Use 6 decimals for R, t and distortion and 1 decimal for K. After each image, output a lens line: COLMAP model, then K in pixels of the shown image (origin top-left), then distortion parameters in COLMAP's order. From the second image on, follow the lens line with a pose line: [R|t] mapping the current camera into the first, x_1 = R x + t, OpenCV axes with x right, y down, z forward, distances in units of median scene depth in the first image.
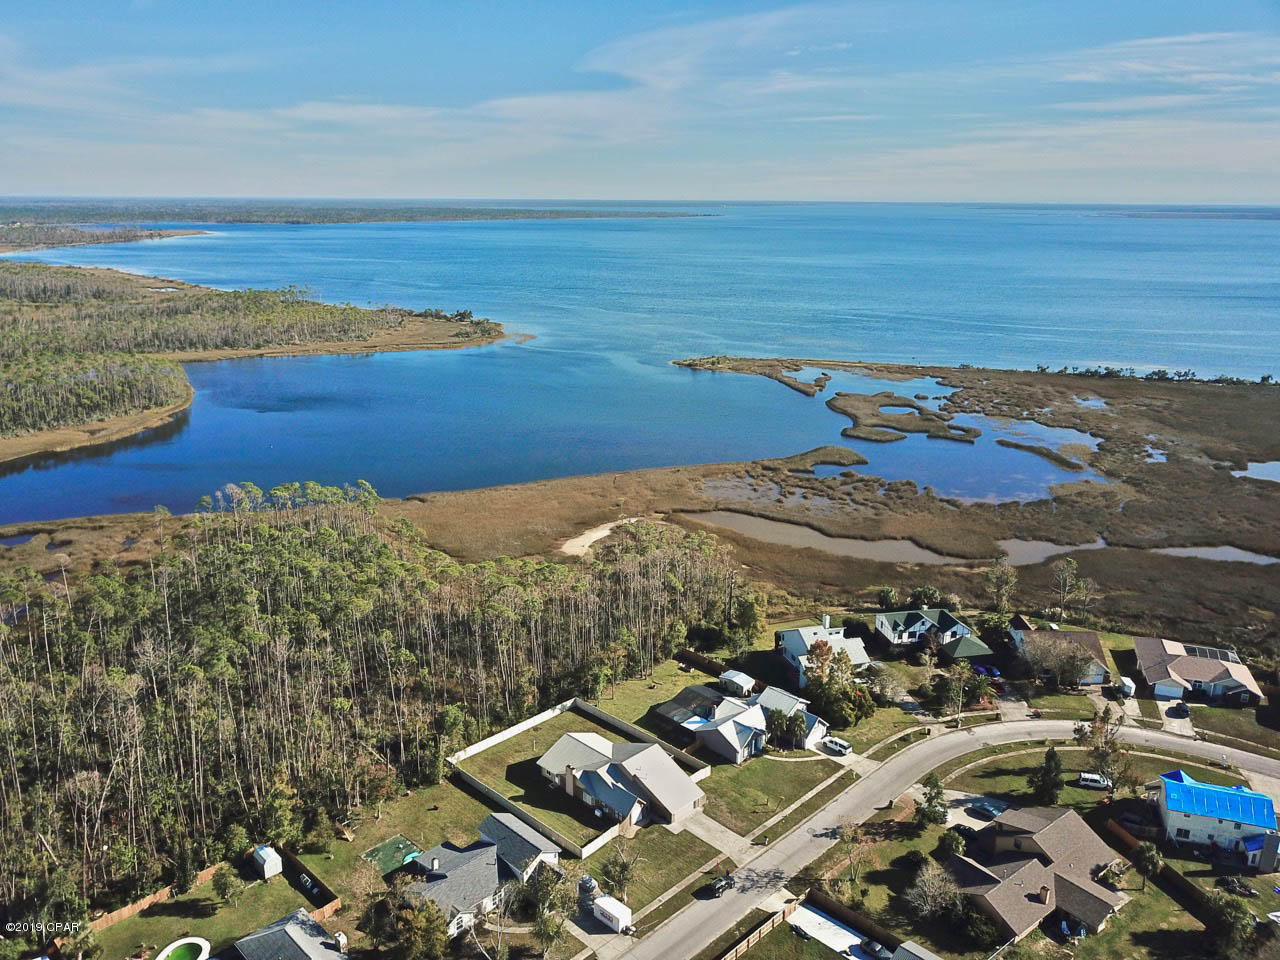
lens RADIAL K [[983.7, 0, 635.9], [0, 983.7, 482.2], [0, 0, 1]] dist [0.004005, -0.003759]
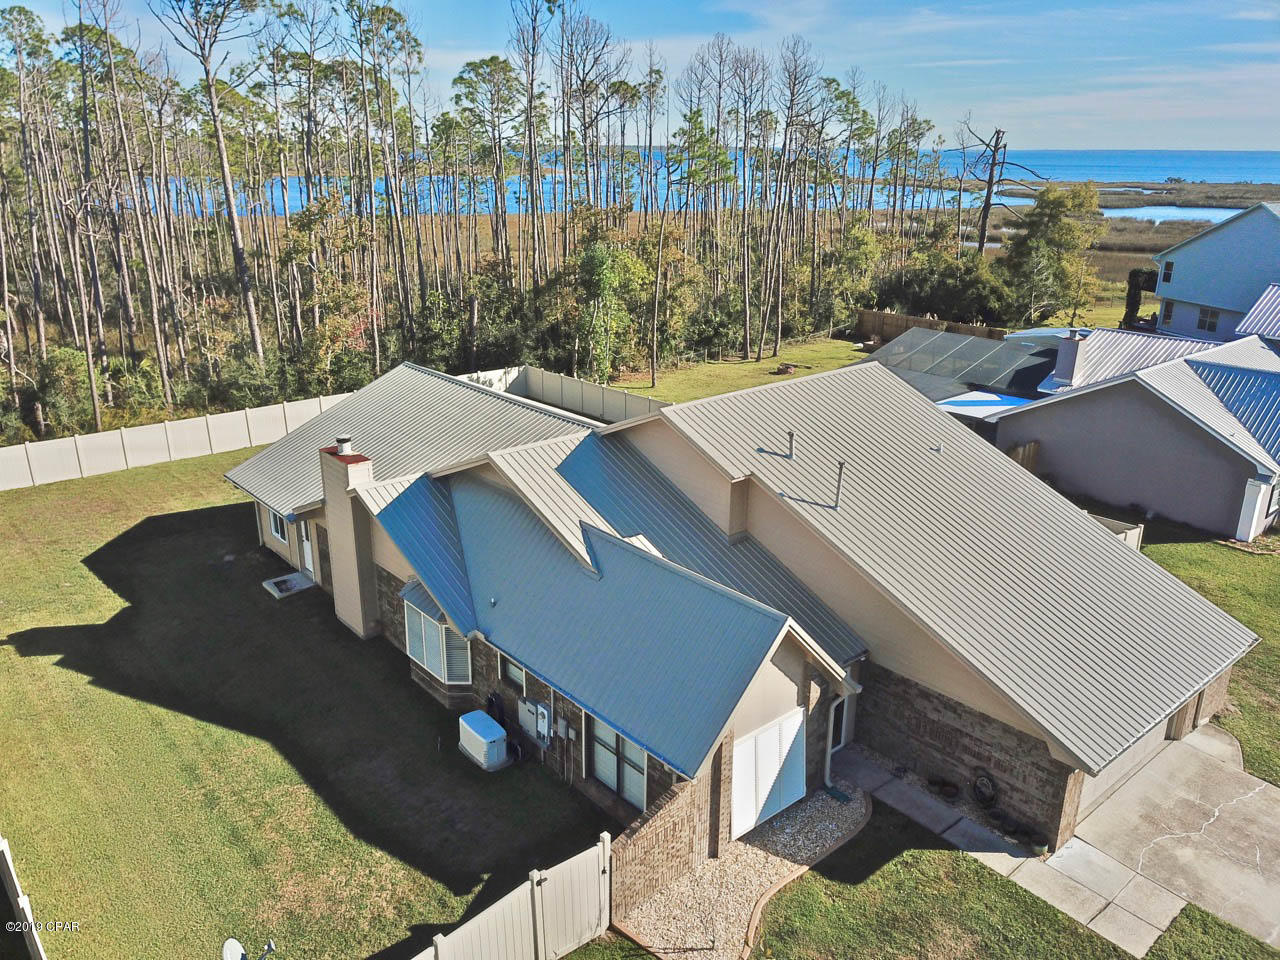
lens RADIAL K [[983.7, 0, 635.9], [0, 983.7, 482.2], [0, 0, 1]] dist [0.004005, -0.003759]
pose [[0.996690, 0.023738, -0.077754, -0.005868], [-0.020801, 0.999047, 0.038376, 0.262213], [0.078591, -0.036632, 0.996234, 0.770460]]
